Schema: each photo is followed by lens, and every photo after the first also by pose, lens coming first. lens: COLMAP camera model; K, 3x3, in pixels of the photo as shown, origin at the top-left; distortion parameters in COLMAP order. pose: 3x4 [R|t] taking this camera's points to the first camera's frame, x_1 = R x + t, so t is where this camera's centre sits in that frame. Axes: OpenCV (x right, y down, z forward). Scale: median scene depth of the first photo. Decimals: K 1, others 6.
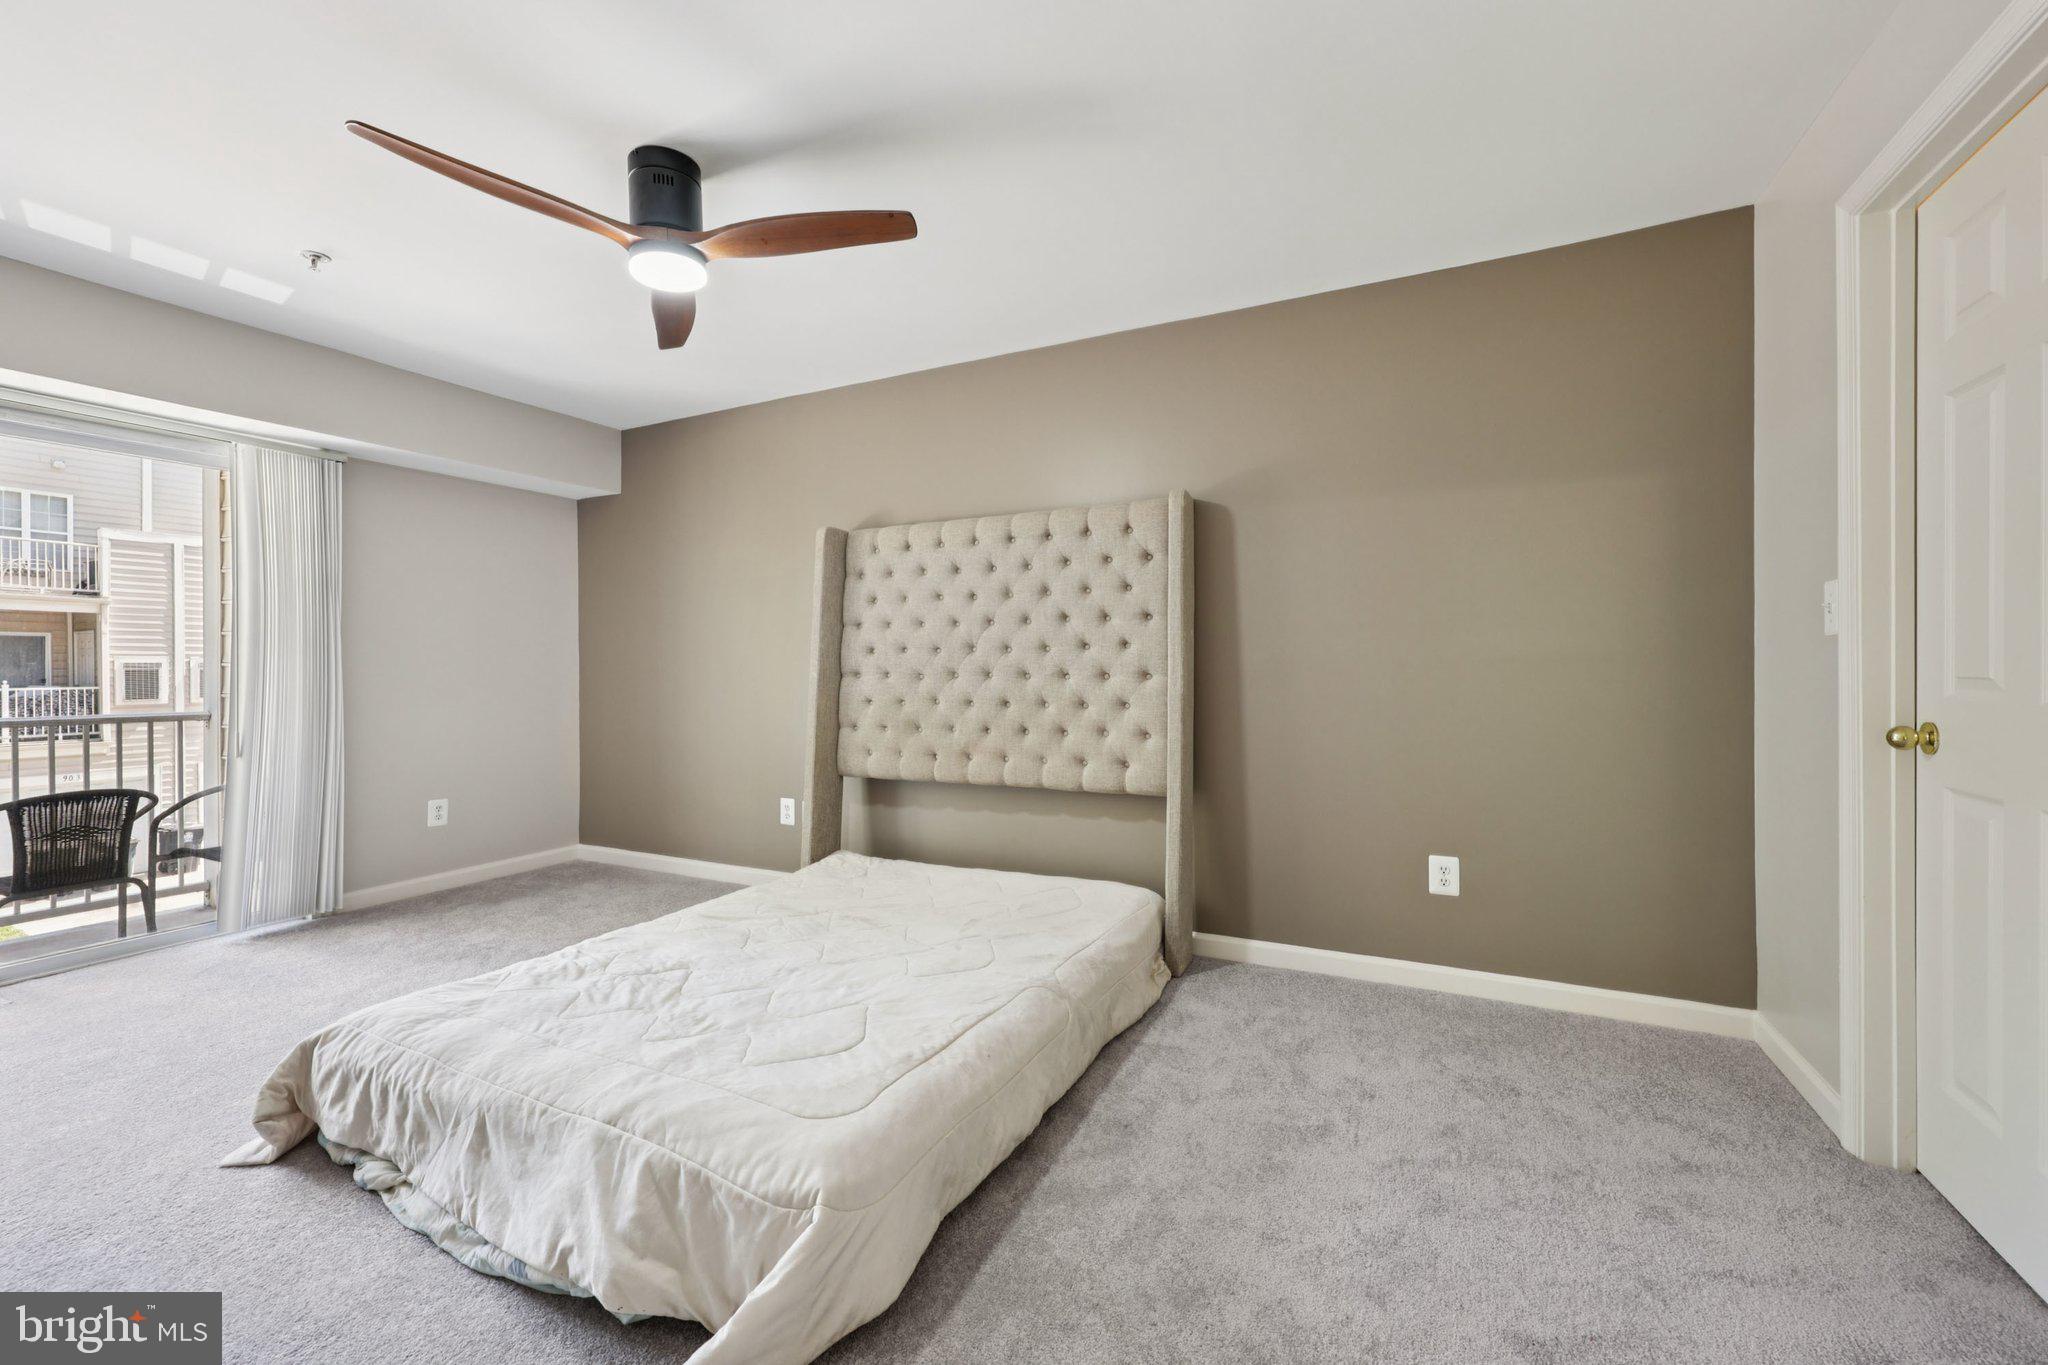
lens RADIAL K [[841.6, 0, 1024.7], [0, 841.6, 674.9], [0, 0, 1]] dist [0.000613, -0.000226]
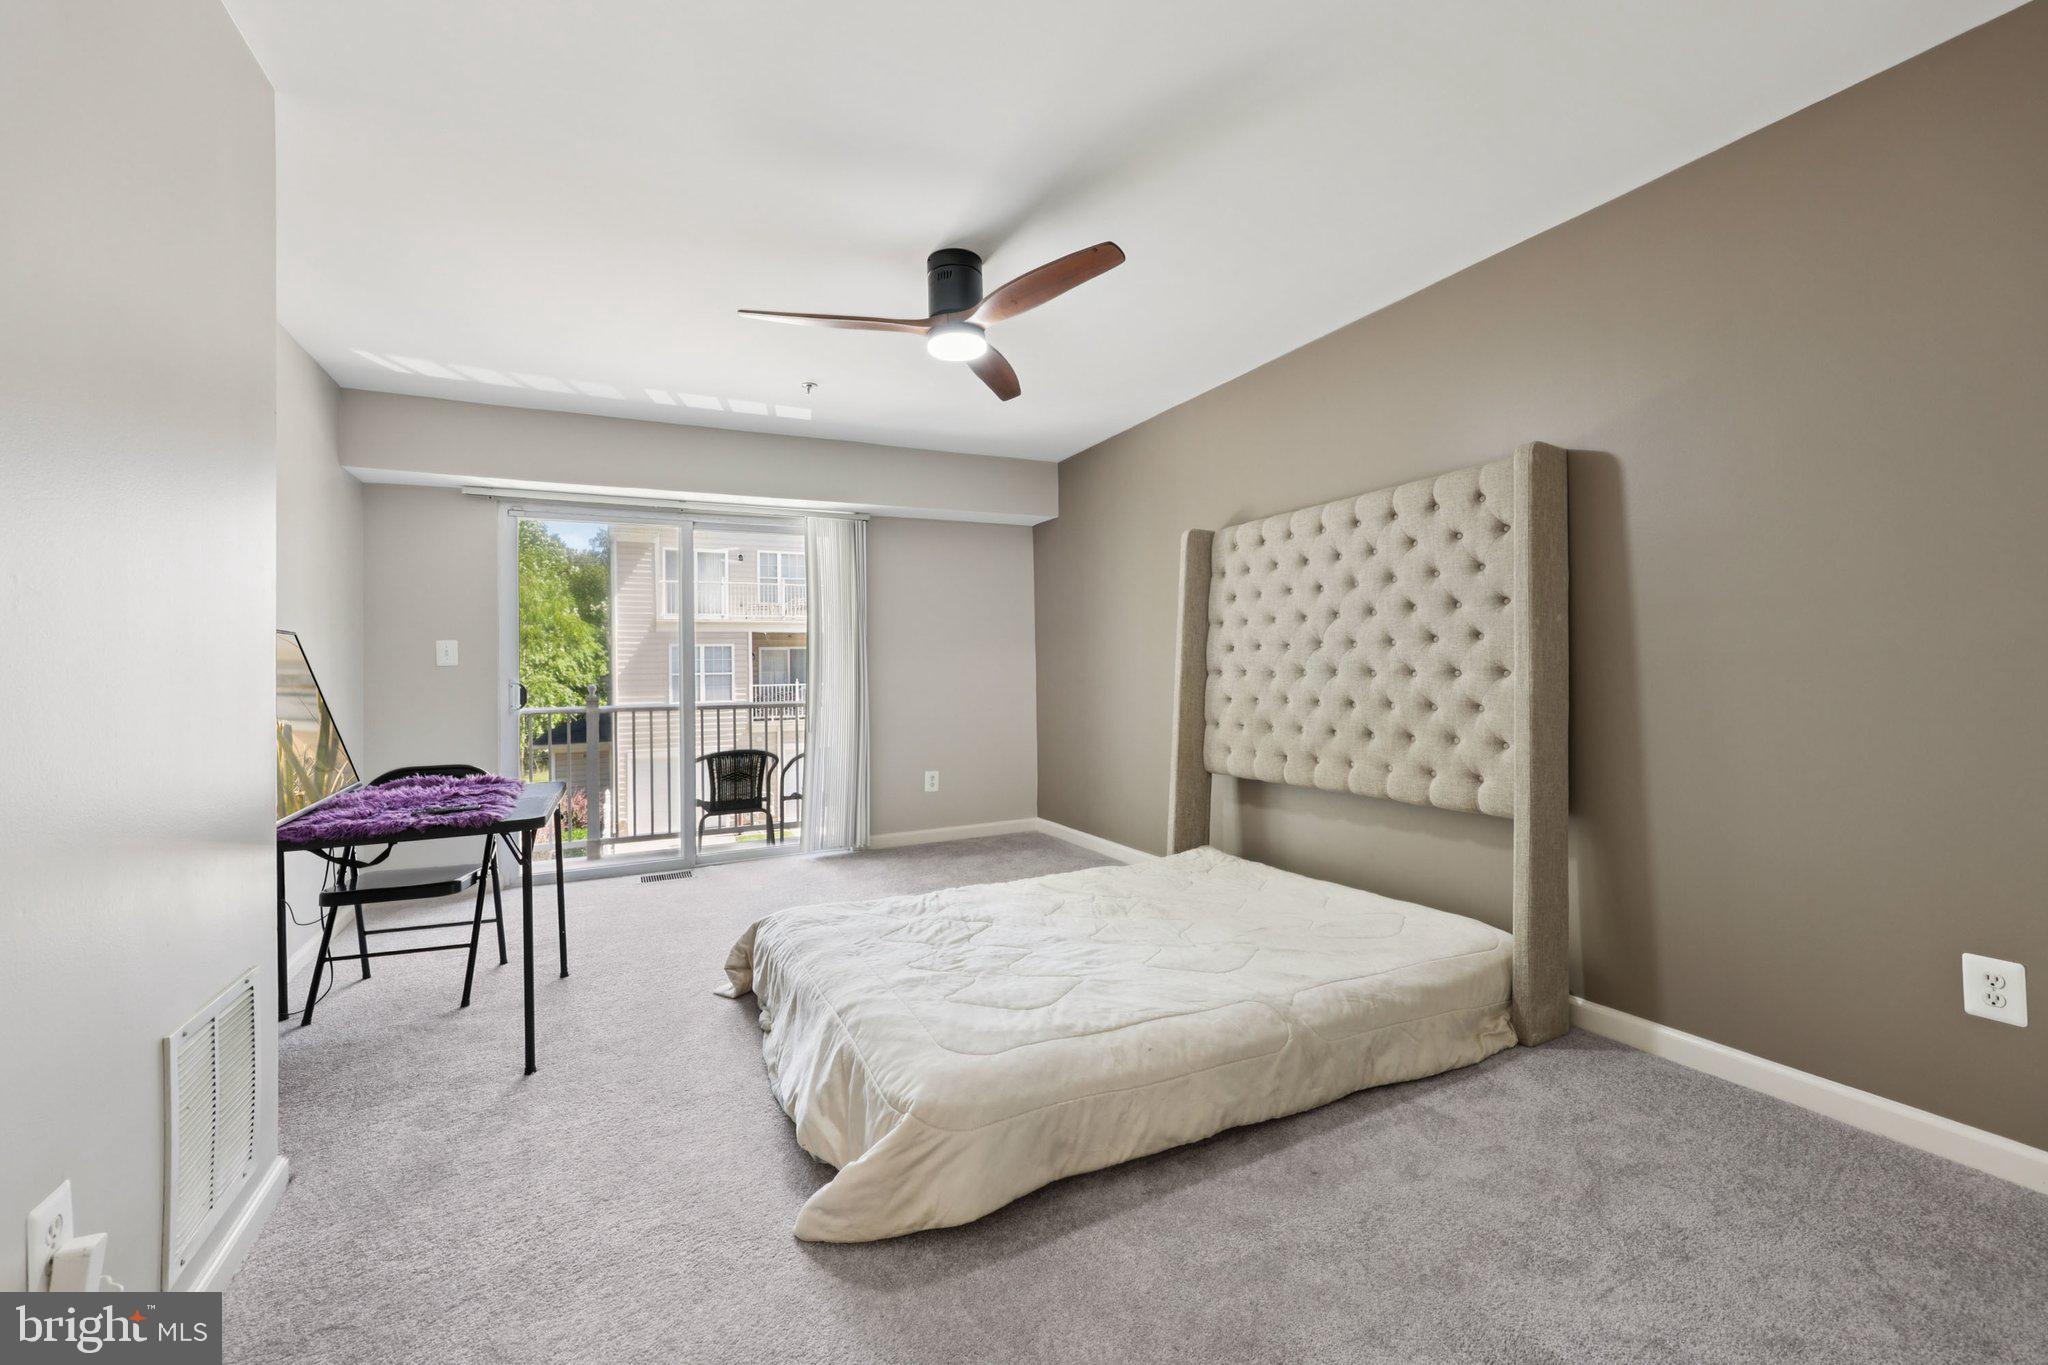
lens RADIAL K [[861.8, 0, 1028.9], [0, 861.8, 659.3], [0, 0, 1]] dist [0.000931, -0.000134]
pose [[0.795650, -0.015488, -0.605558, 0.283802], [0.007101, 0.999843, -0.016243, -0.001483], [0.605715, 0.008623, 0.795635, 0.047064]]
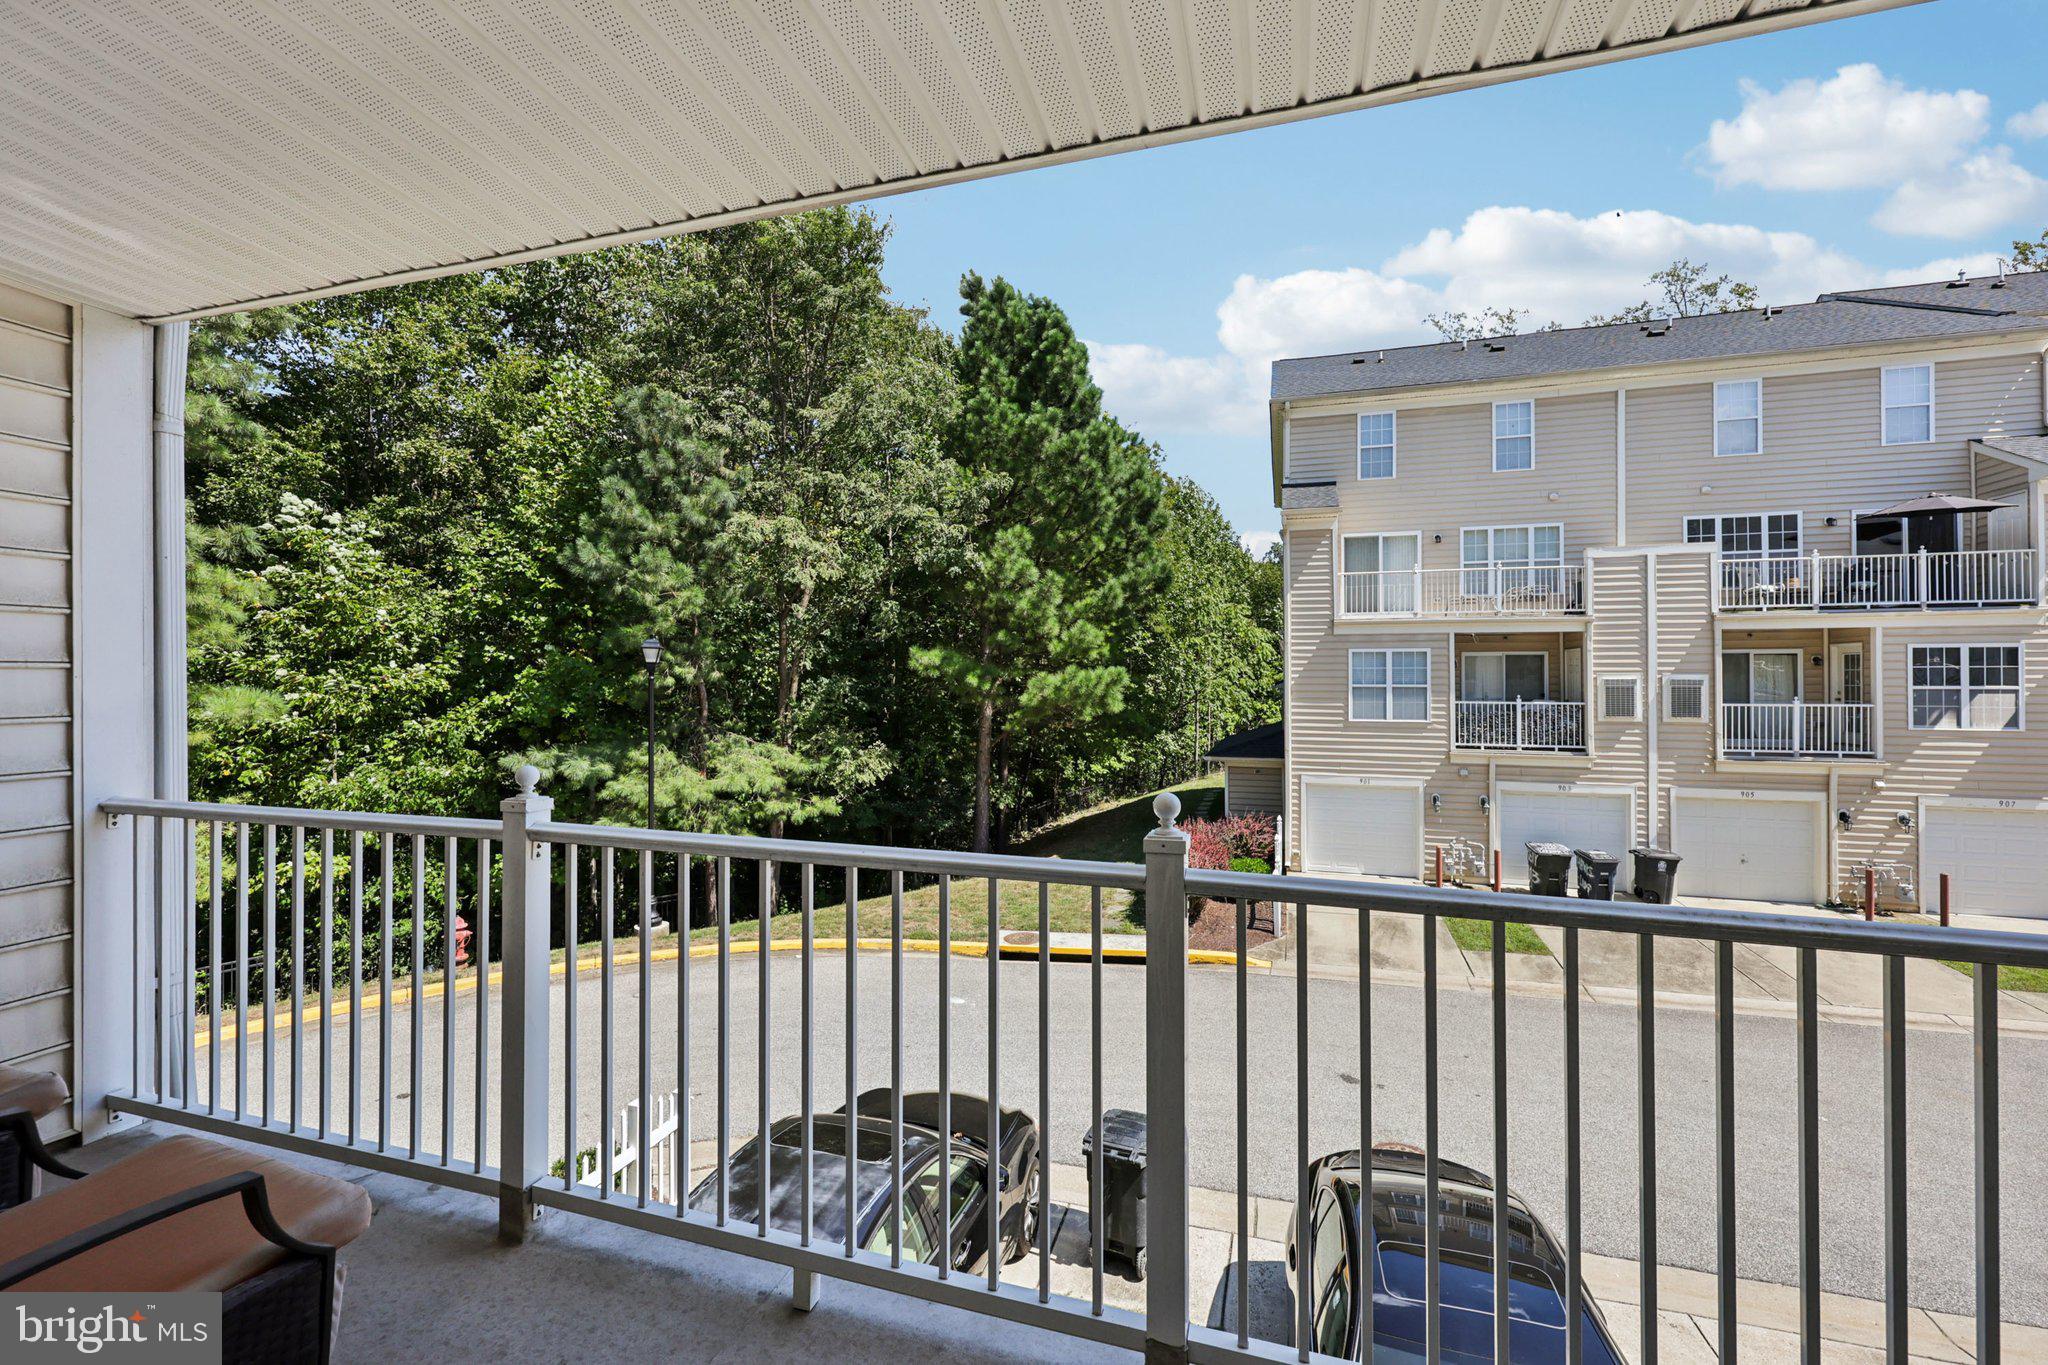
lens RADIAL K [[841.6, 0, 1024.7], [0, 841.6, 674.9], [0, 0, 1]] dist [0.000613, -0.000226]
pose [[0.165870, 0.001243, -0.986147, -0.793901], [-0.008053, 0.999968, -0.000094, -0.055956], [0.986115, 0.007957, 0.165875, 0.619821]]
